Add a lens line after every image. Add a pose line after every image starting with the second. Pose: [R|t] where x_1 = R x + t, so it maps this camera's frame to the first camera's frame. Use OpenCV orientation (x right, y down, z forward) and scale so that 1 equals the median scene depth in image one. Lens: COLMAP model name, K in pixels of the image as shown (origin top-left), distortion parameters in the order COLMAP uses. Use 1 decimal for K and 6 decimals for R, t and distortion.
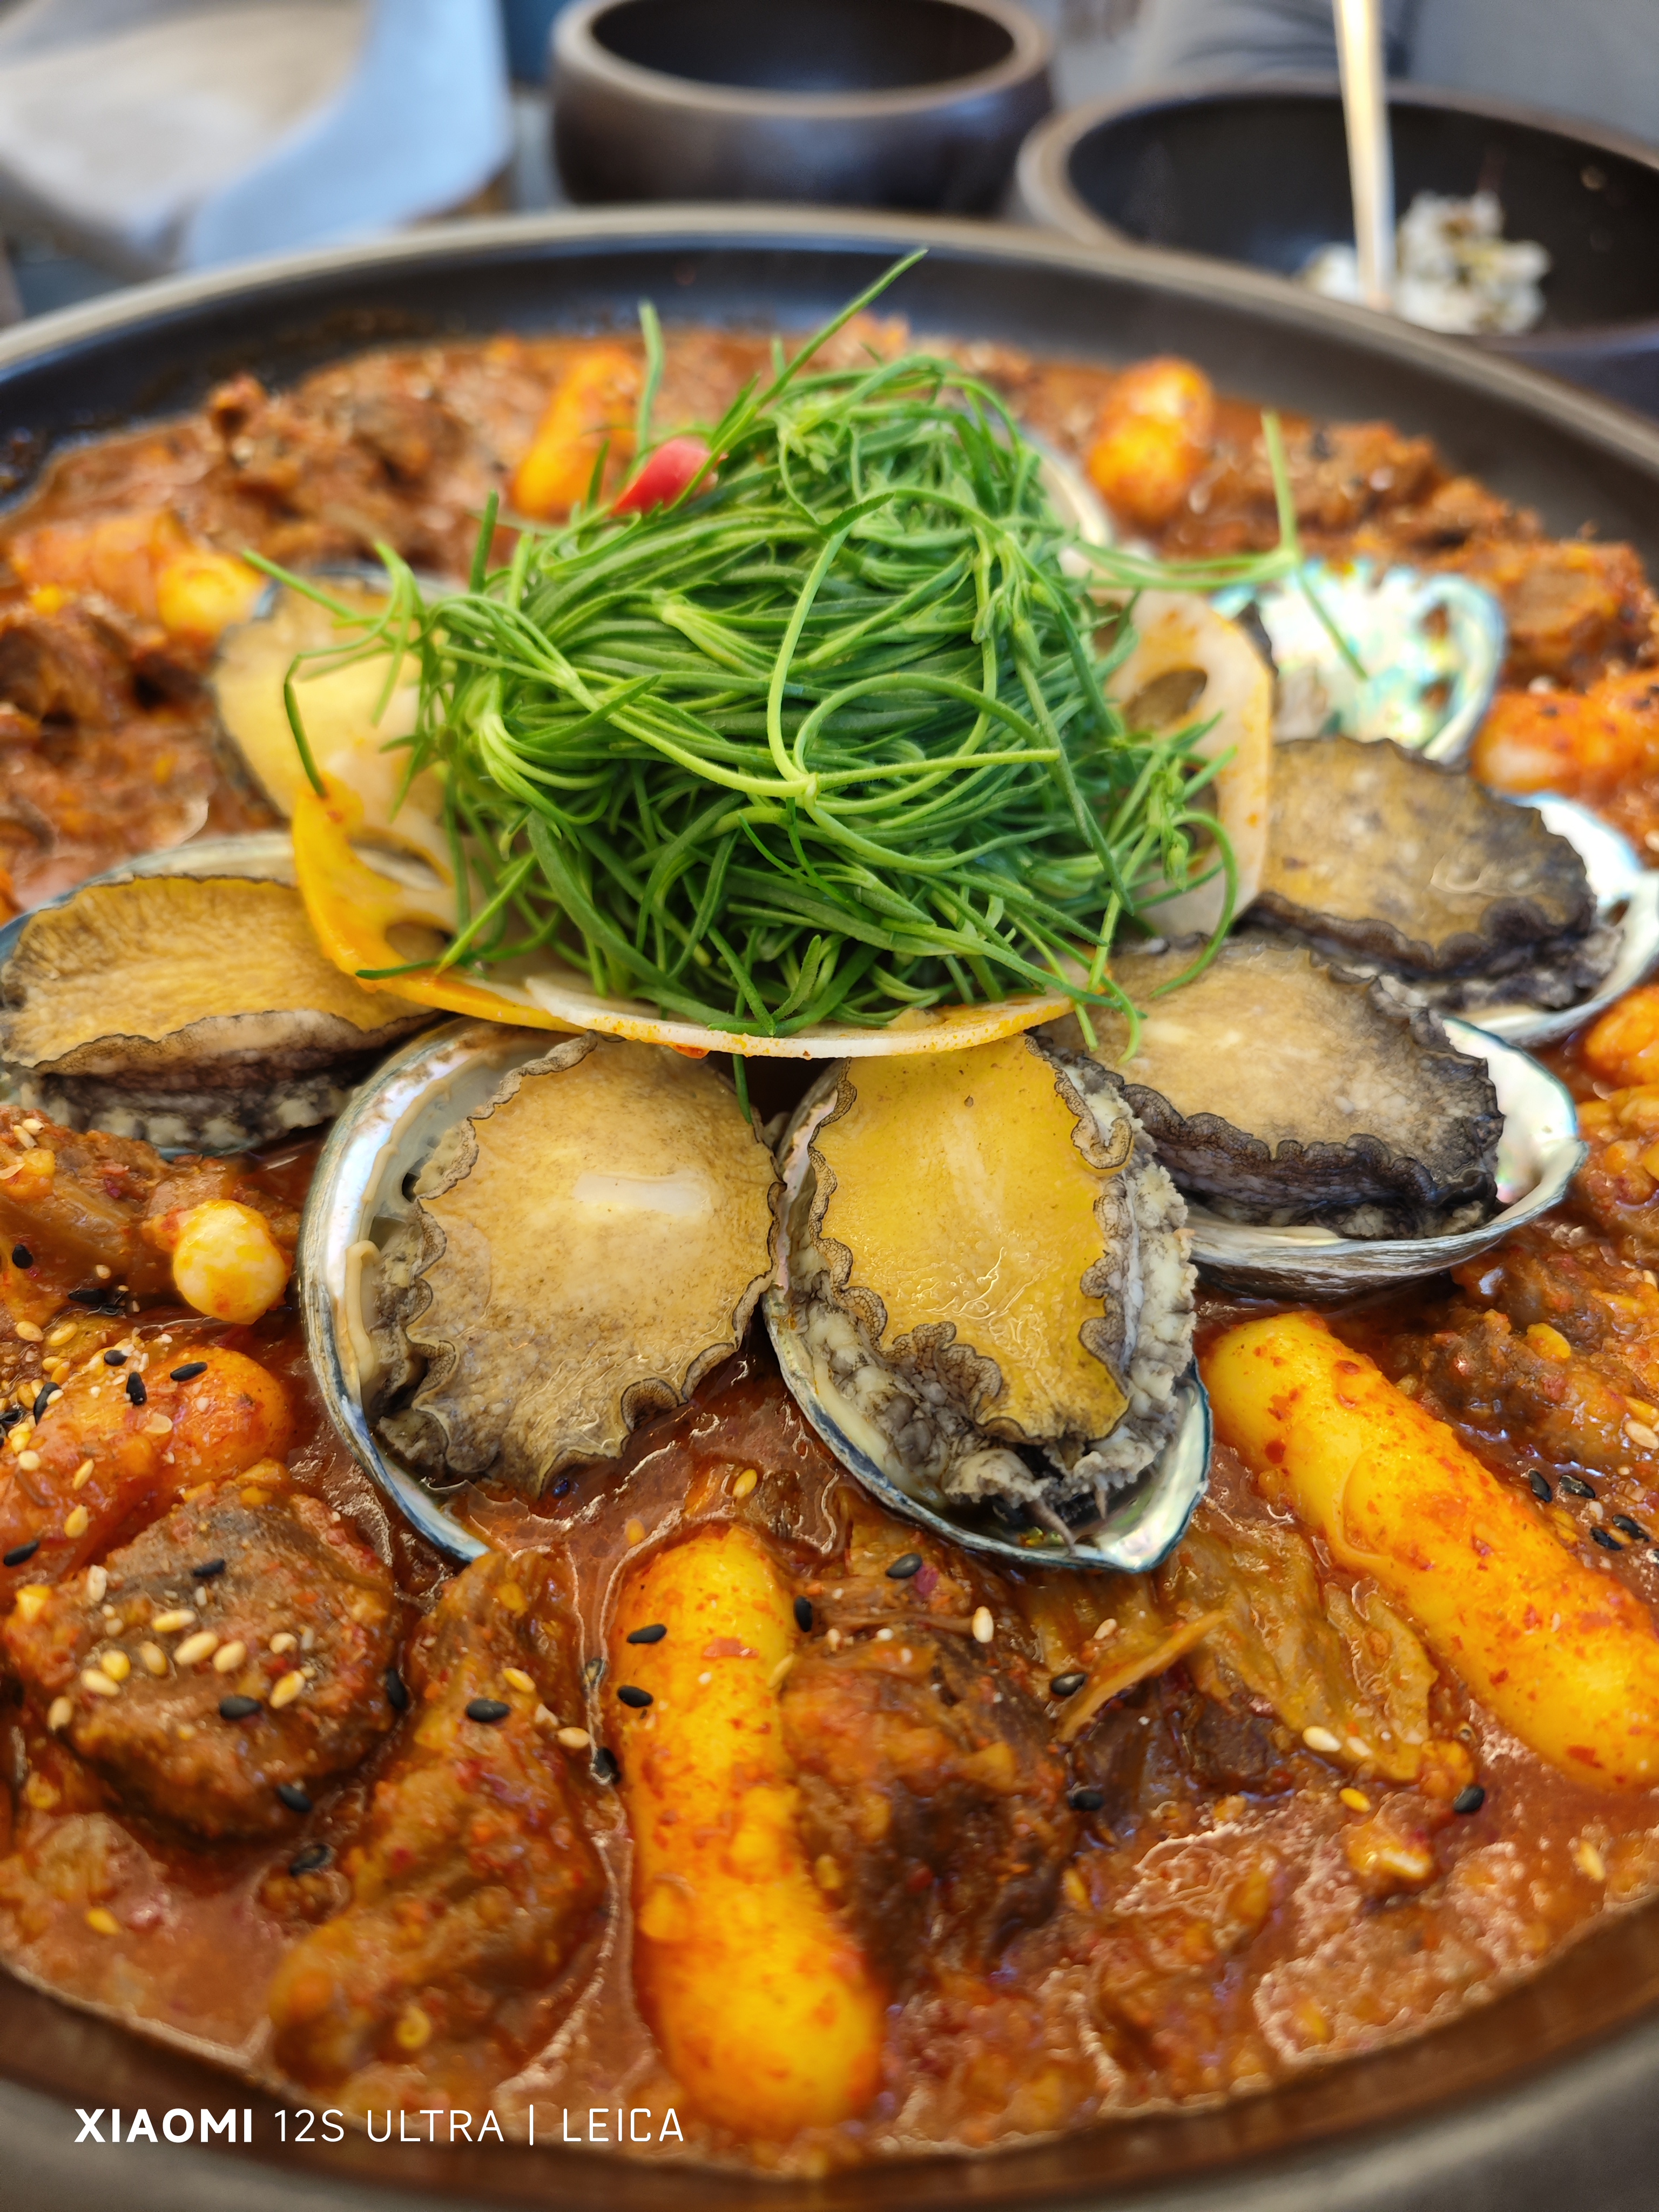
lens RADIAL K [[1606.4, 0, 834.6], [0, 1606.4, 1132.0], [0, 0, 1]] dist [-0.086566, 0.052448]
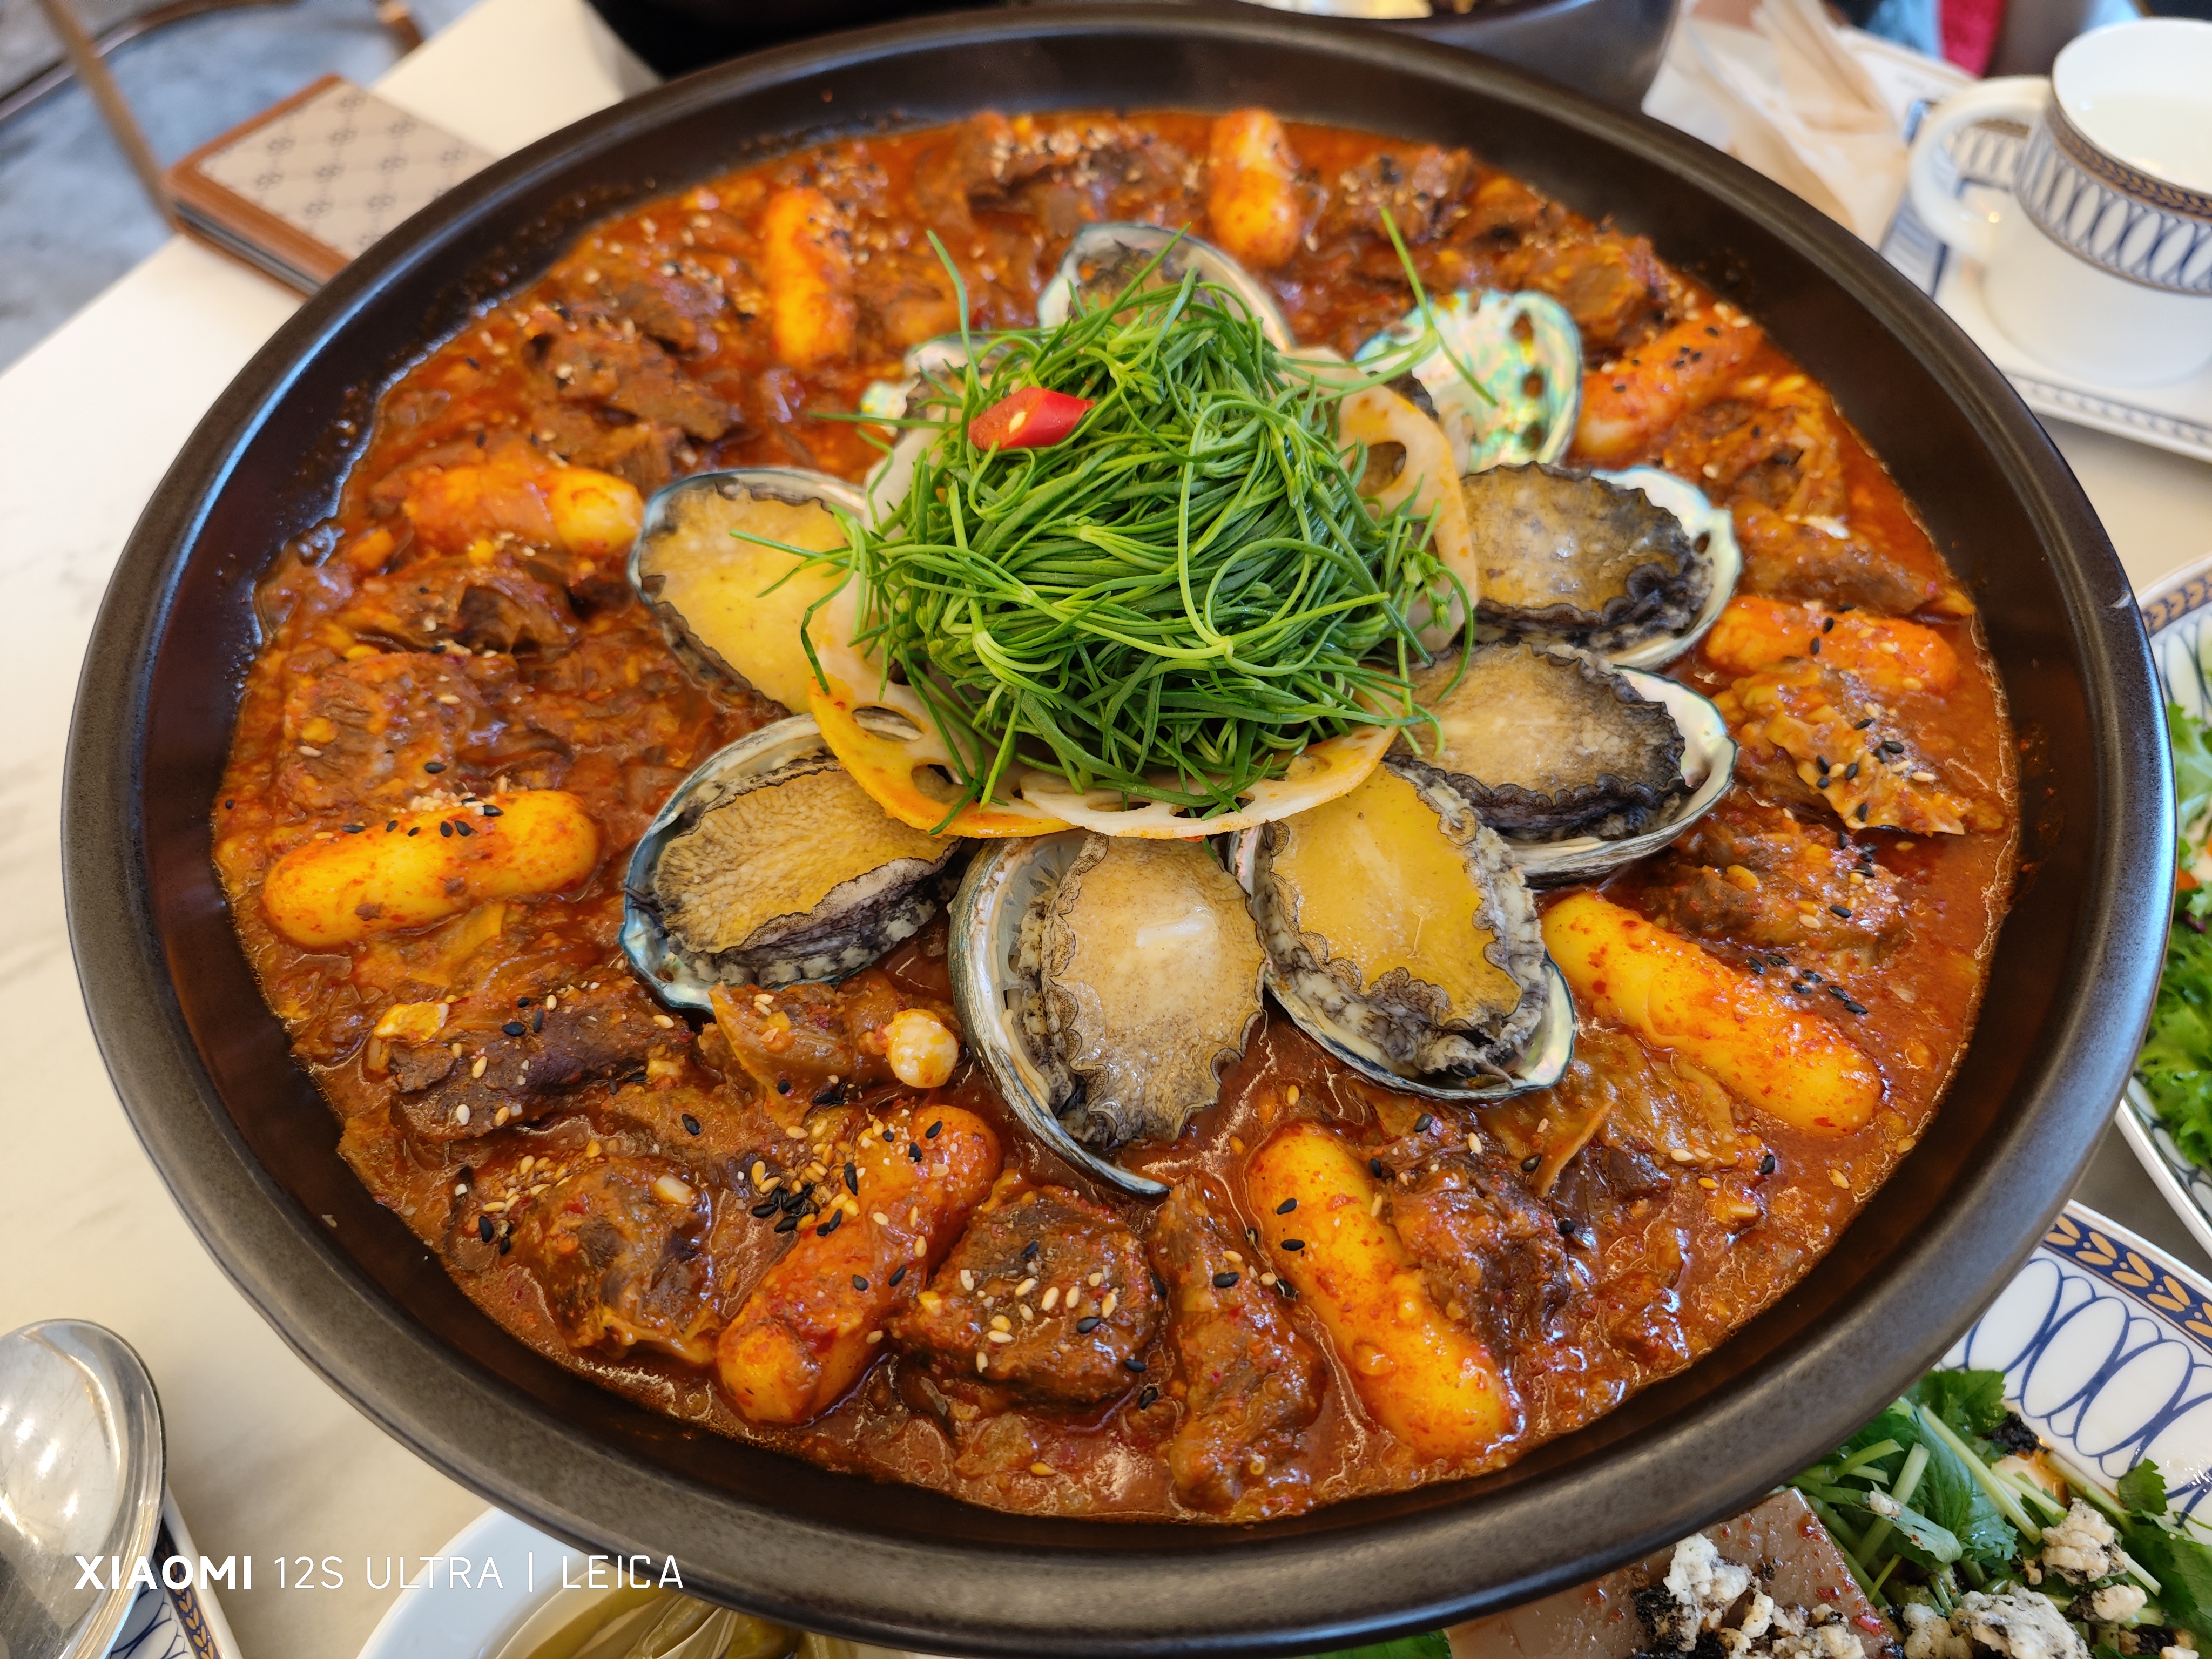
lens RADIAL K [[1490.7, 0, 1130.1], [0, 1490.7, 835.6], [0, 0, 1]] dist [-0.029915, 0.007079]
pose [[0.959999, -0.250780, 0.124543, -0.304777], [0.230988, 0.960698, 0.153963, -0.267654], [-0.158258, -0.119036, 0.980196, -0.352842]]
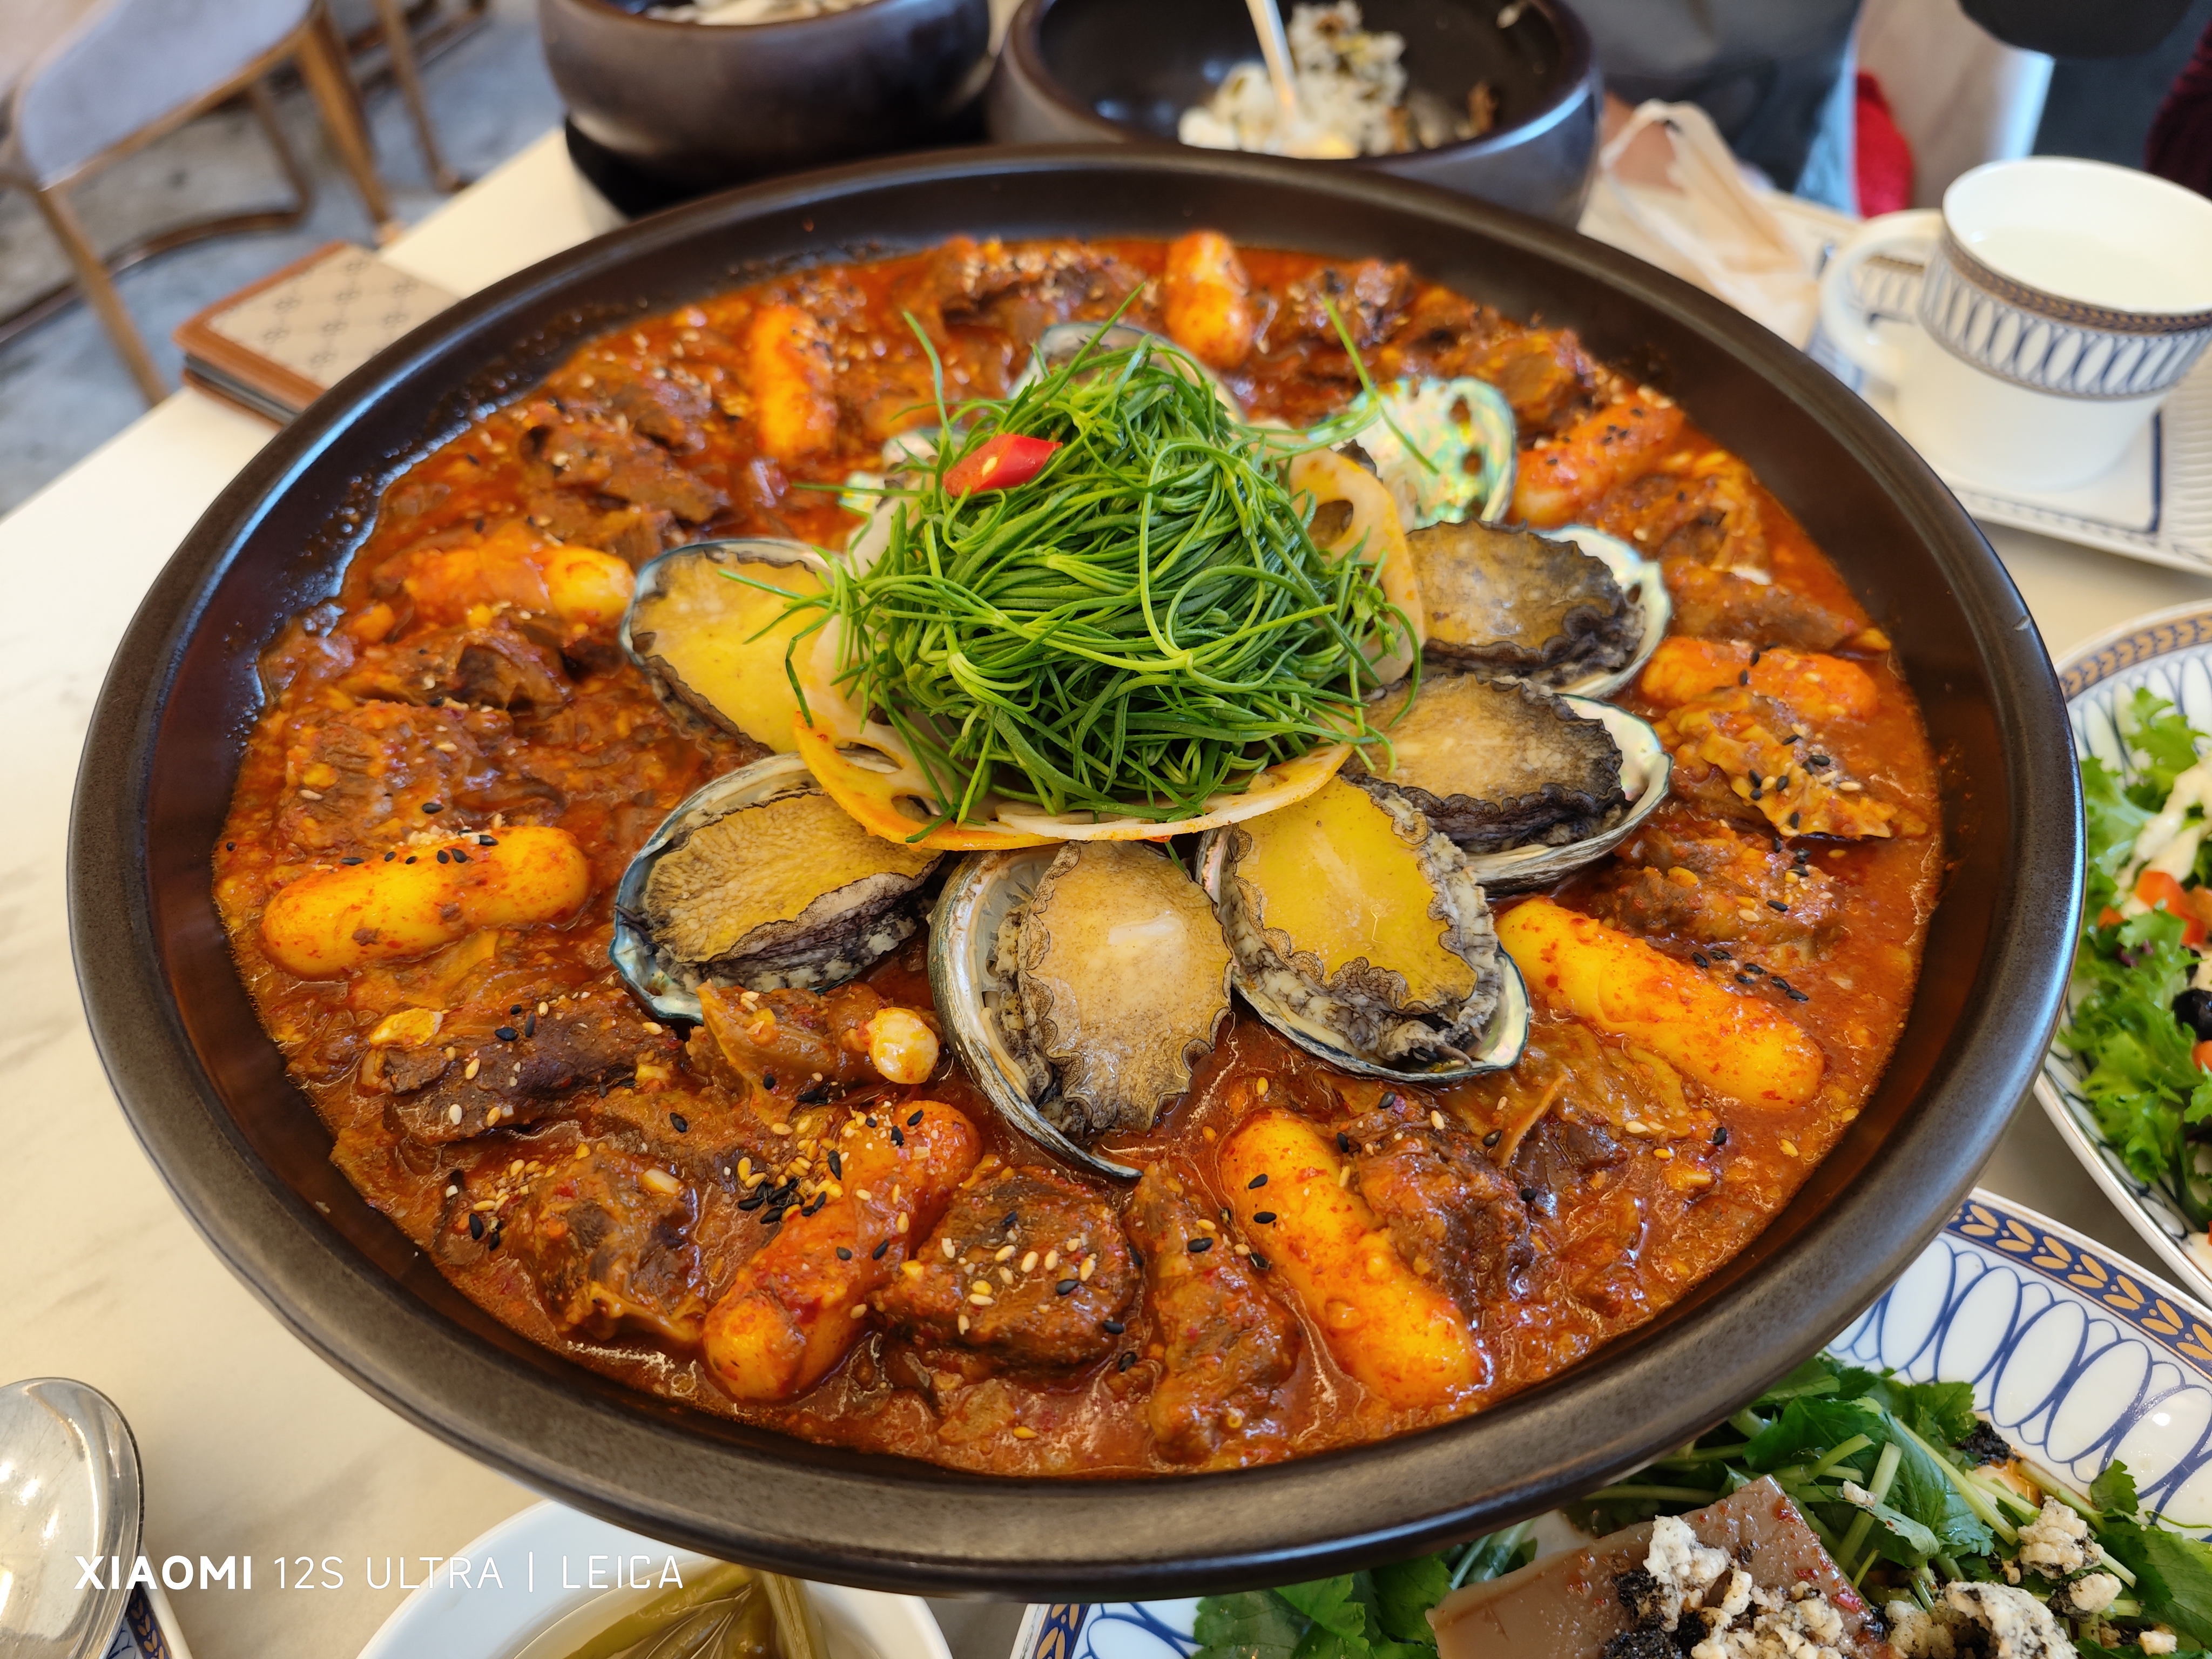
lens RADIAL K [[1481.3, 0, 1141.9], [0, 1481.3, 889.8], [0, 0, 1]] dist [-0.021851, -0.002190]
pose [[0.951655, -0.258220, 0.166361, -0.345926], [0.249553, 0.965724, 0.071419, -0.104826], [-0.179100, -0.026450, 0.983475, -0.426308]]
